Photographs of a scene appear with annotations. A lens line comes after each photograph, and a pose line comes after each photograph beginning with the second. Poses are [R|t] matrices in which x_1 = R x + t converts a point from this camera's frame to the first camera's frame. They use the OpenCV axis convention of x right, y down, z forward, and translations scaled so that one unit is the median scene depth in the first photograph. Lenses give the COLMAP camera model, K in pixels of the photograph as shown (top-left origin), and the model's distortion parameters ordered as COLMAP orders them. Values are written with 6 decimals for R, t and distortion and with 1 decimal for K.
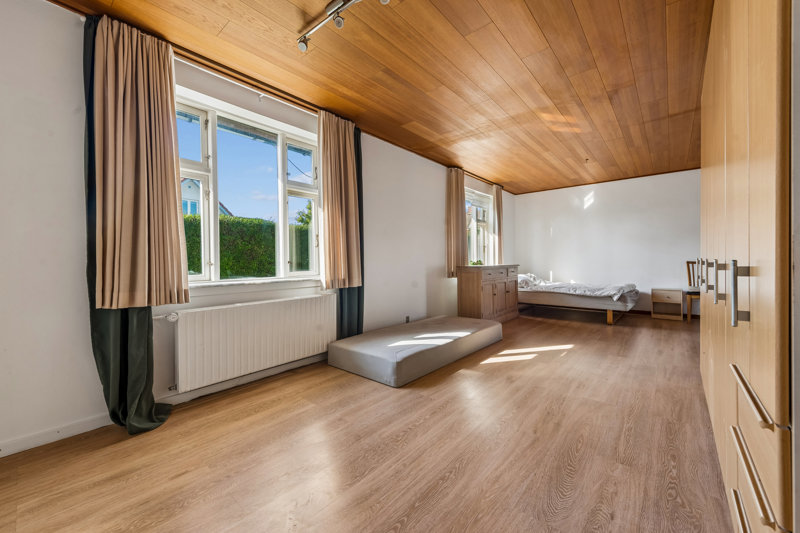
lens RADIAL K [[315.5, 0, 397.1], [0, 315.5, 263.8], [0, 0, 1]] dist [0.000720, 0.000012]
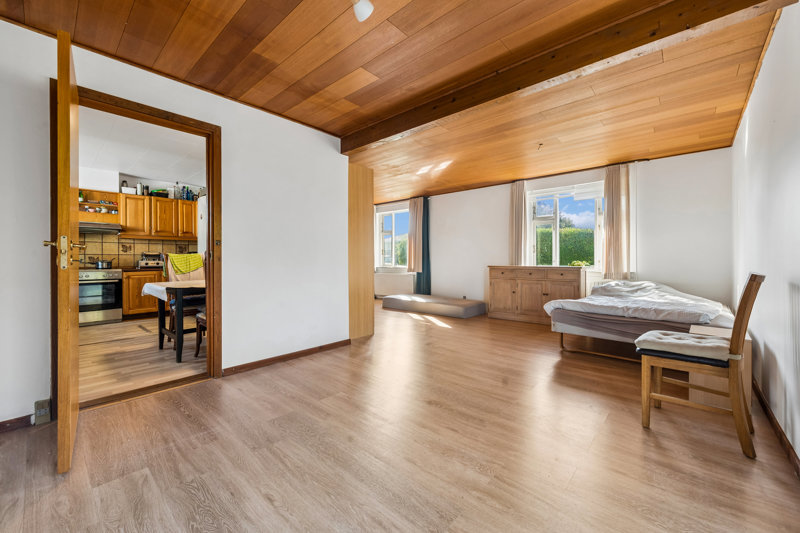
lens RADIAL K [[317.9, 0, 401.8], [0, 317.9, 261.5], [0, 0, 1]] dist [0.001911, 0.000067]
pose [[-0.005888, 0.017193, -0.999835, 1.597767], [-0.007414, 0.999824, 0.017236, -0.030614], [0.999955, 0.007514, -0.005760, 0.686030]]
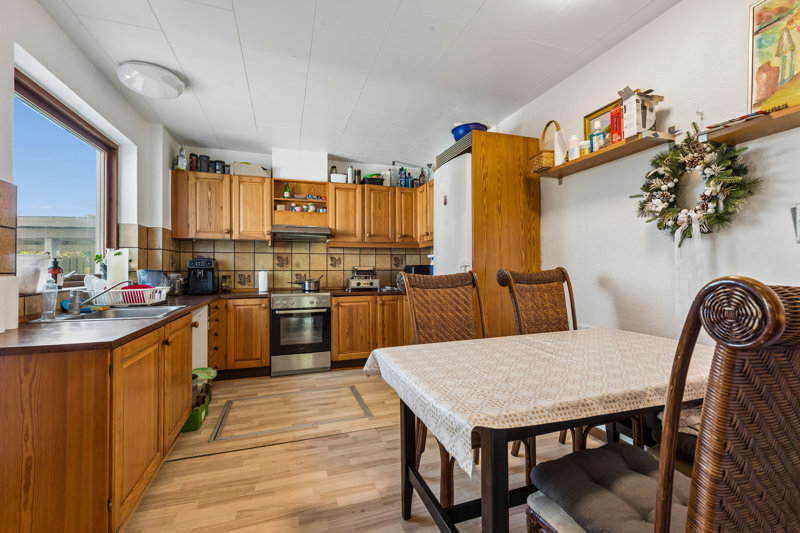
lens RADIAL K [[350.7, 0, 400.0], [0, 350.7, 266.5], [0, 0, 1]] dist [-0.001394, -0.000375]
pose [[-0.503773, 0.006101, -0.863815, 1.113049], [0.001842, 0.999980, 0.005988, -0.043911], [0.863834, 0.001426, -0.503774, 0.251086]]
